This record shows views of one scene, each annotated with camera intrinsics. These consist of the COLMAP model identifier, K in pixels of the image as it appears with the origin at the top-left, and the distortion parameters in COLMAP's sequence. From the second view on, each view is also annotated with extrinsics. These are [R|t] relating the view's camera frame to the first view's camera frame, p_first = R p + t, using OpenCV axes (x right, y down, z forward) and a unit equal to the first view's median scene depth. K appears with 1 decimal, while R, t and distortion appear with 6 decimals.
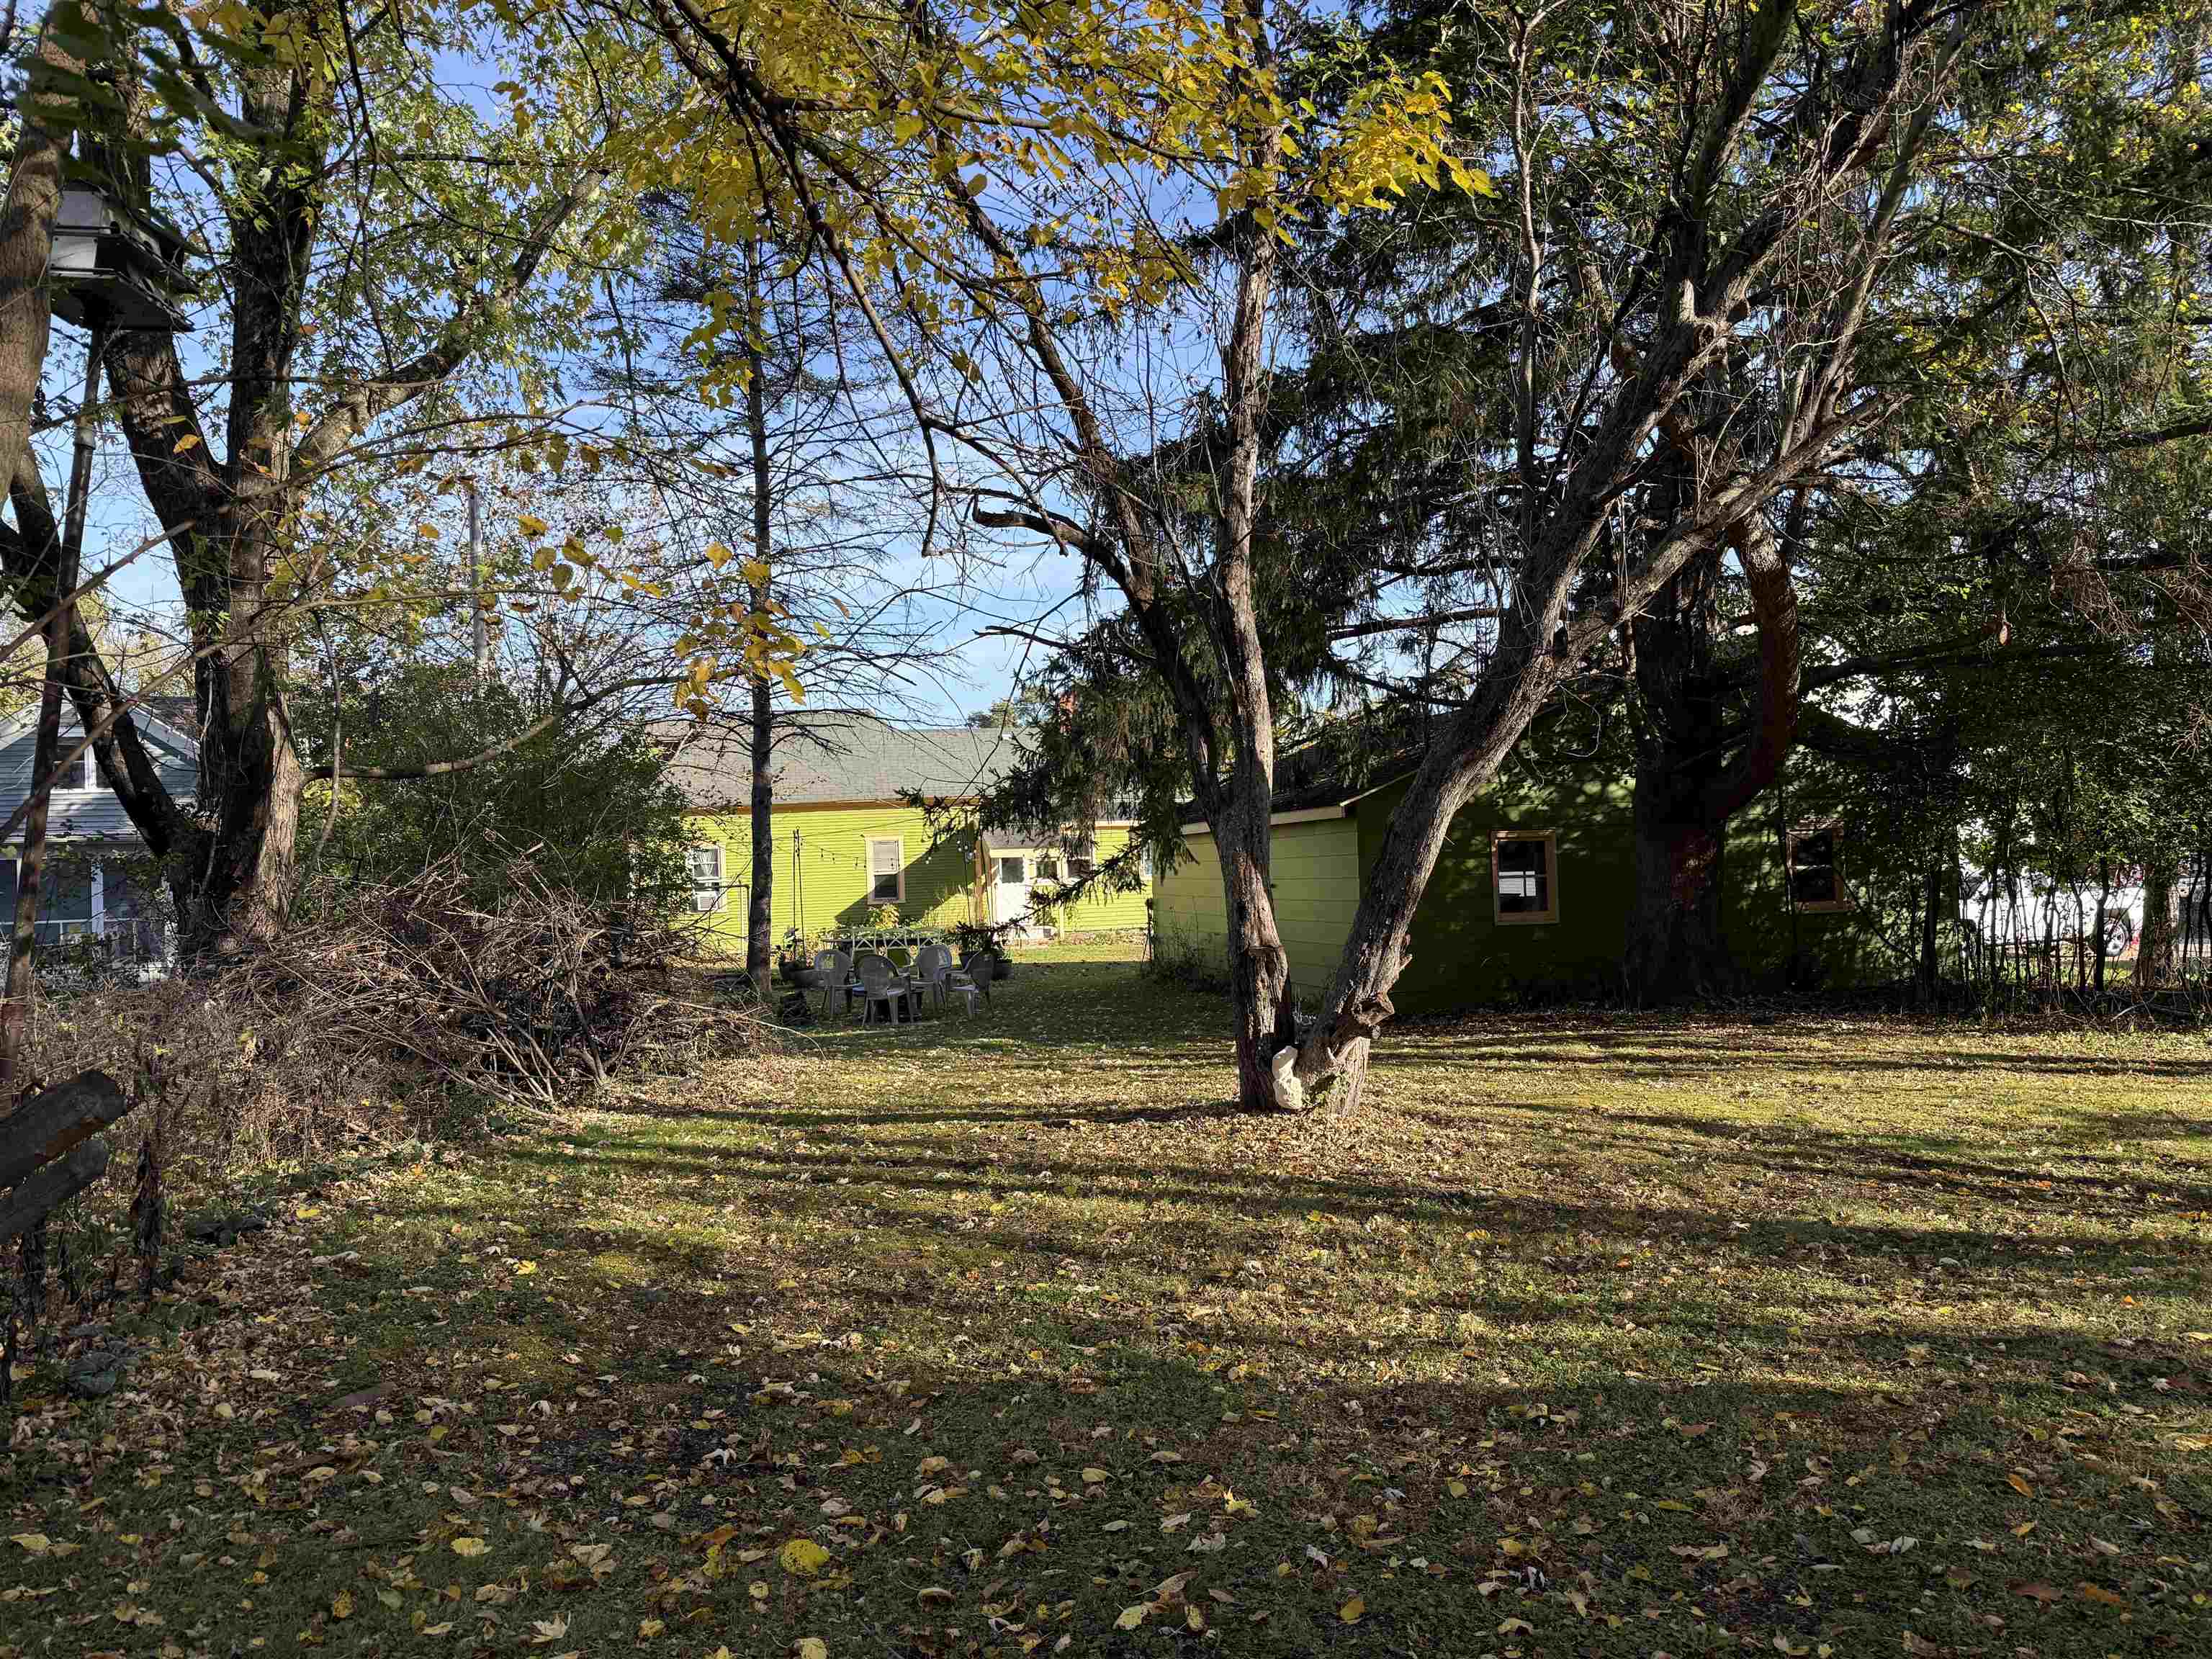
lens RADIAL K [[1516.2, 0, 1100.3], [0, 1516.2, 864.8], [0, 0, 1]] dist [0.001034, -0.013962]
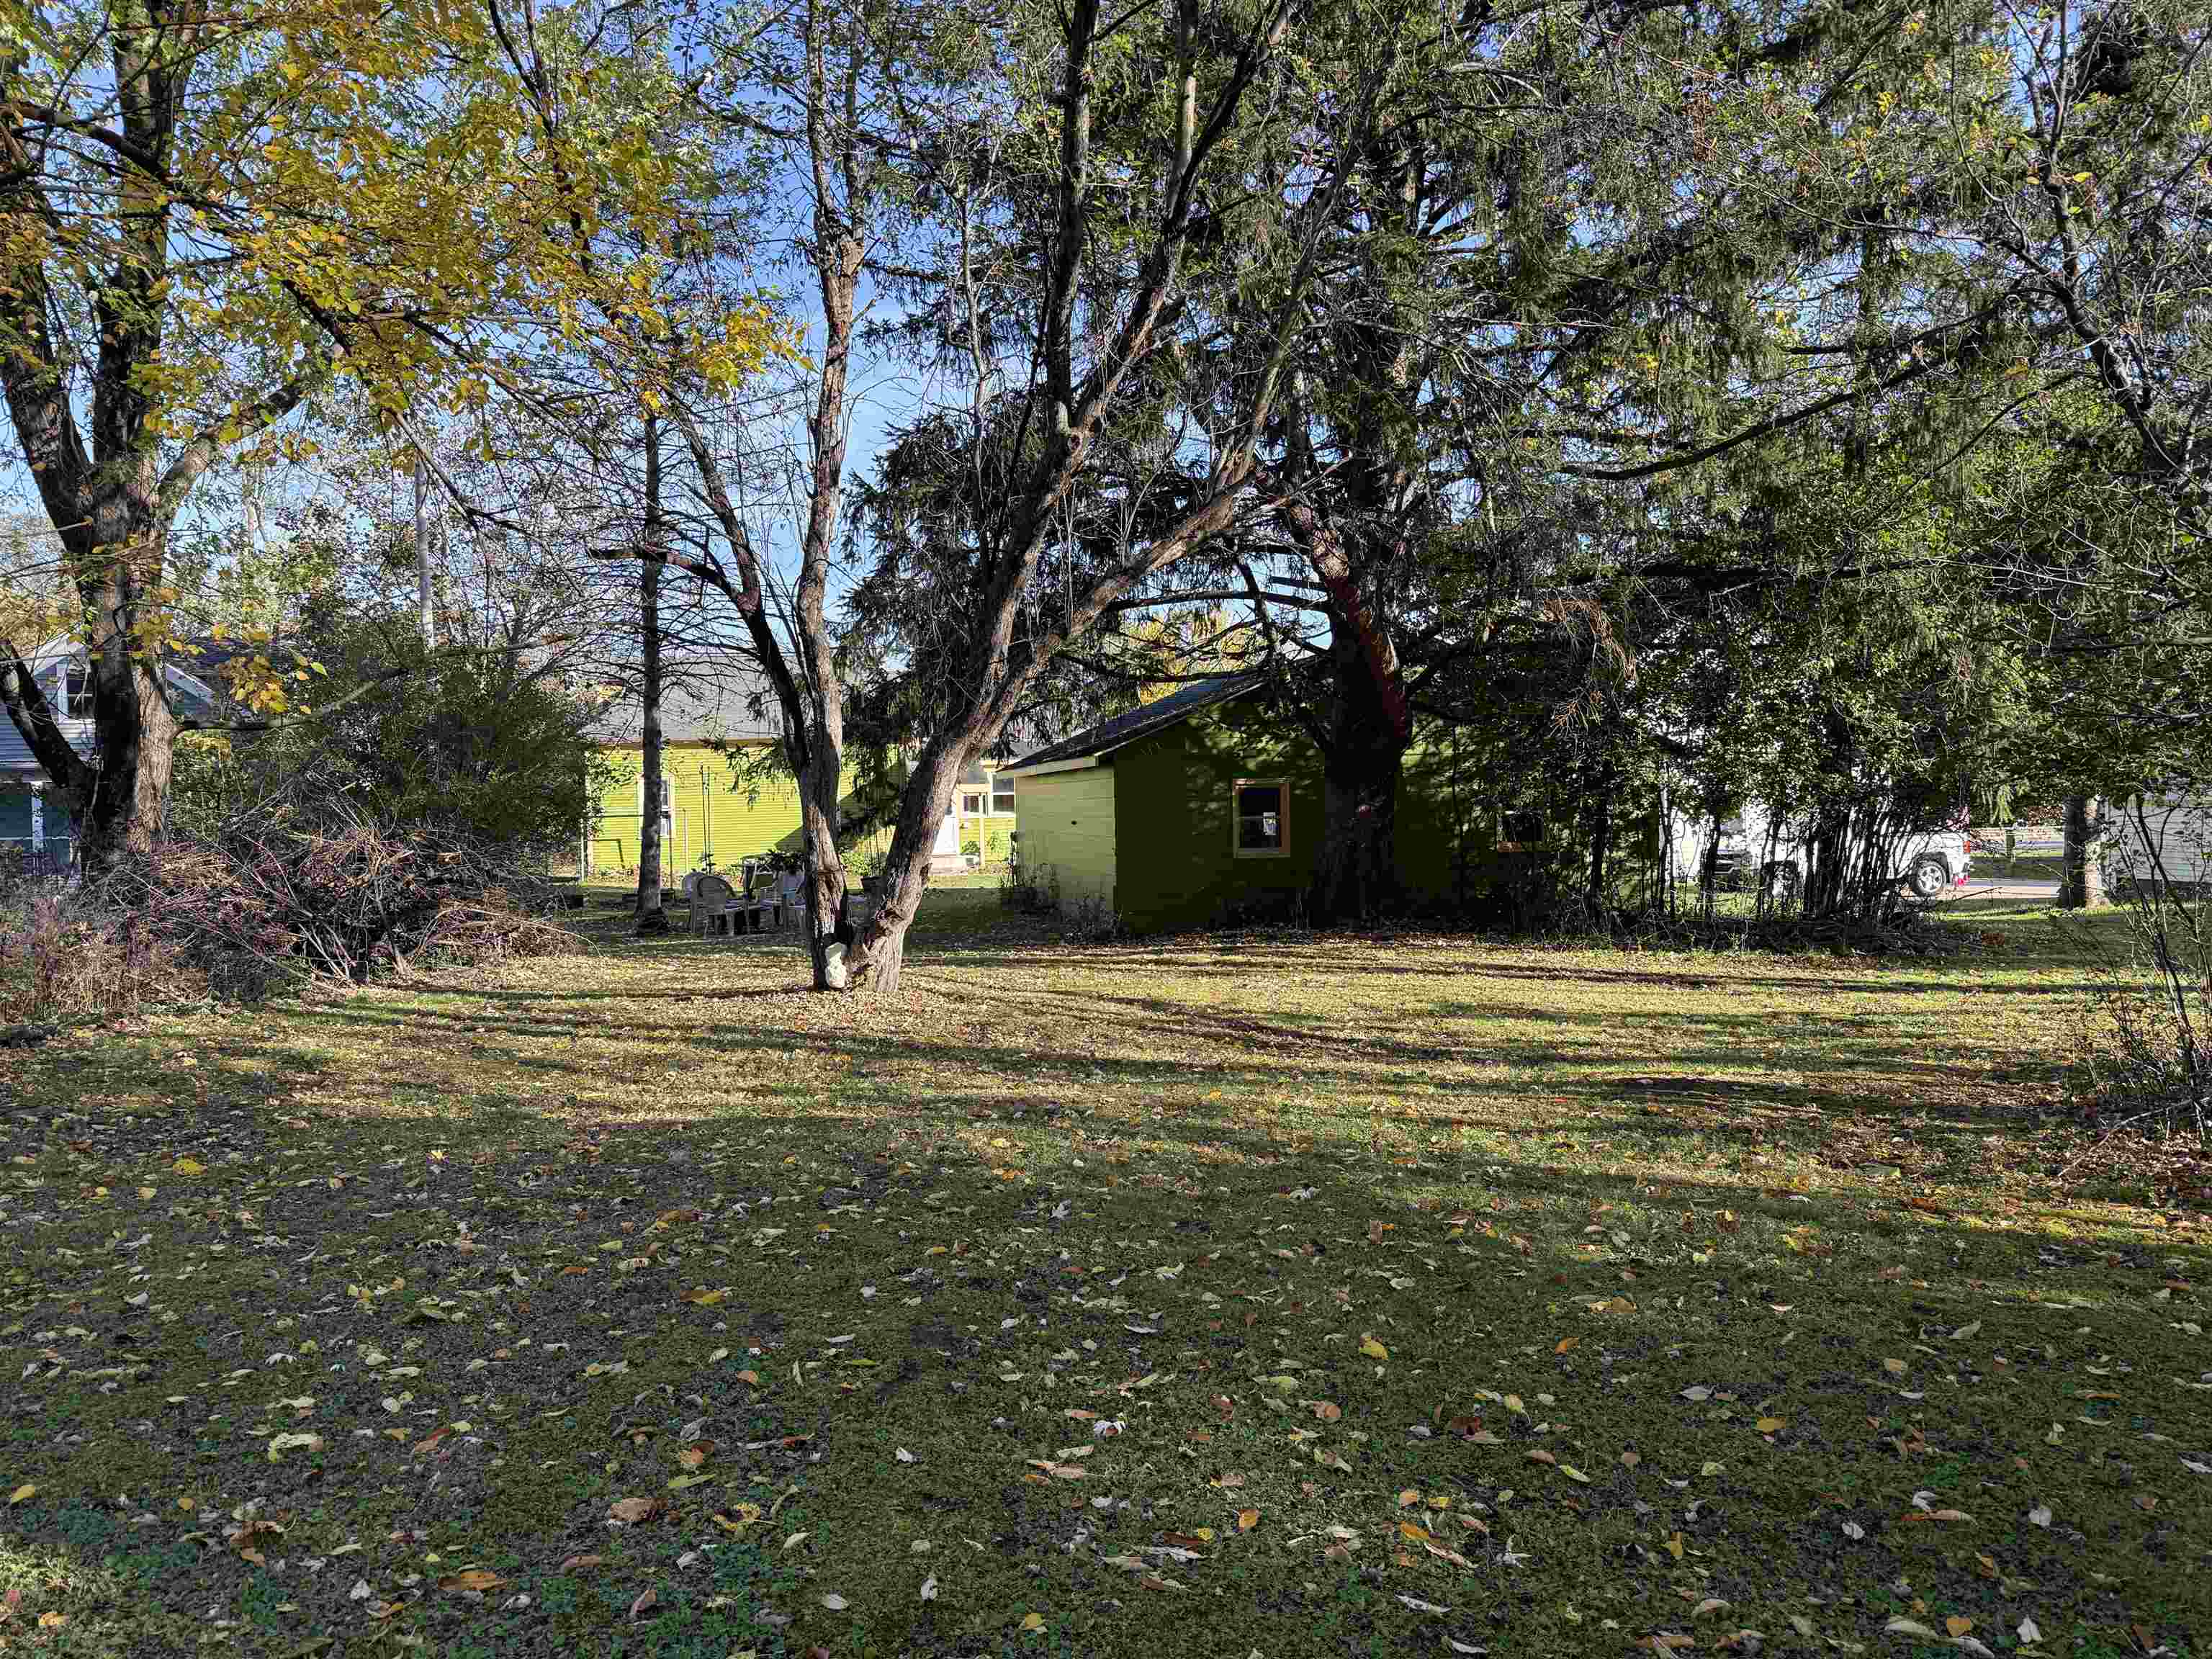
lens RADIAL K [[1509.8, 0, 1106.0], [0, 1509.8, 829.5], [0, 0, 1]] dist [-0.009918, -0.004535]
pose [[0.999765, 0.015006, -0.015639, 0.285240], [-0.014655, 0.999644, 0.022282, -0.011667], [0.015968, -0.022048, 0.999629, -0.261398]]
